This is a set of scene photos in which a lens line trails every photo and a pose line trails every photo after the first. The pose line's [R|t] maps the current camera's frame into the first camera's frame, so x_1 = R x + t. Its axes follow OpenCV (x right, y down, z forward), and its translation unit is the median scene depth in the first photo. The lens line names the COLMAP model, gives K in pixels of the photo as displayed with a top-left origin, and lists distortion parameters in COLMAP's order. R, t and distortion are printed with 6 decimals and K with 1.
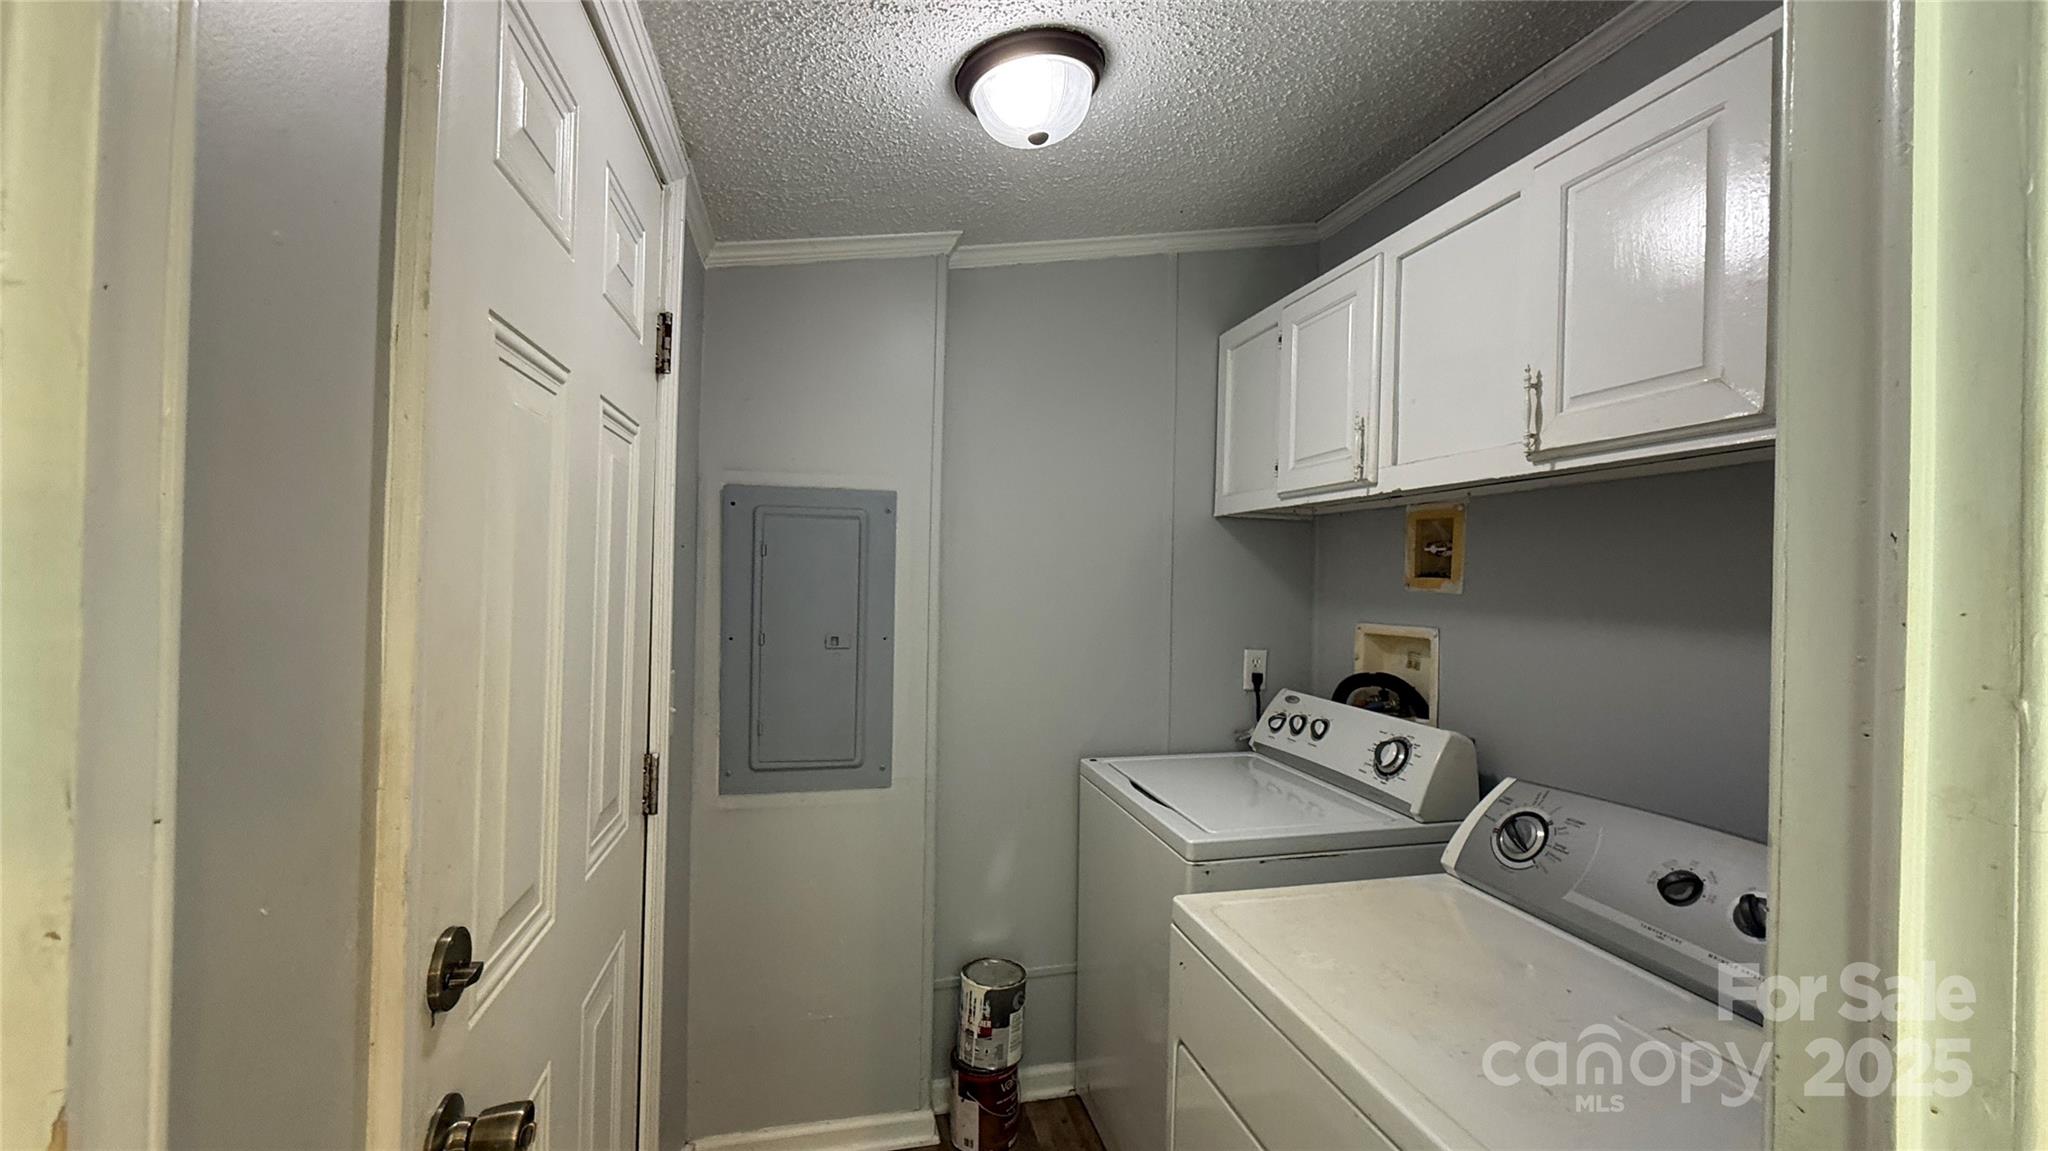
lens RADIAL K [[815.1, 0, 1028.9], [0, 815.1, 574.3], [0, 0, 1]] dist [-0.001350, 0.000101]
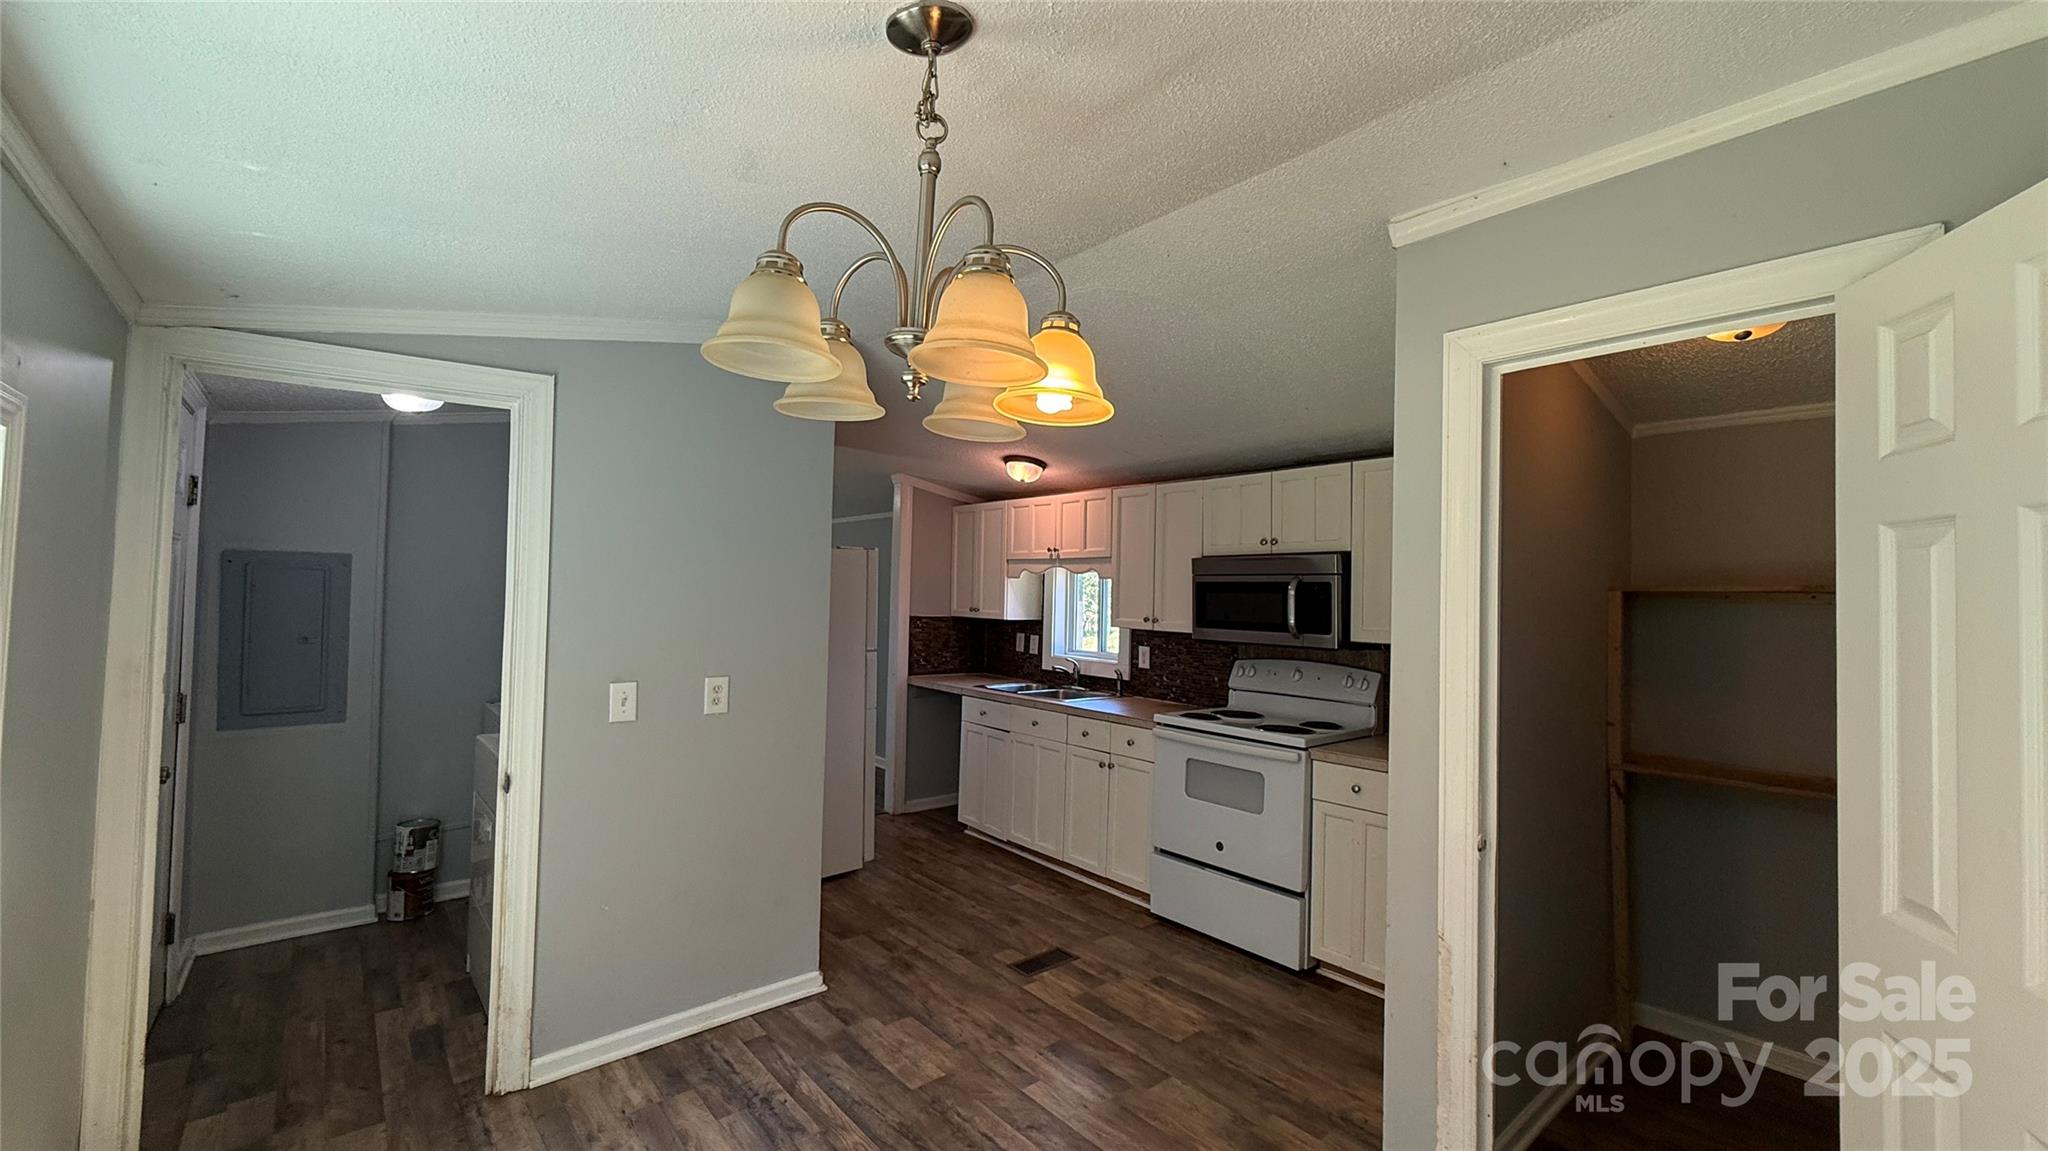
lens RADIAL K [[815.1, 0, 1028.9], [0, 815.1, 574.3], [0, 0, 1]] dist [-0.001350, 0.000101]
pose [[0.894804, 0.004285, 0.446438, 0.369380], [0.003833, 0.999843, -0.017281, -0.022012], [-0.446442, 0.017174, 0.894648, -1.254221]]
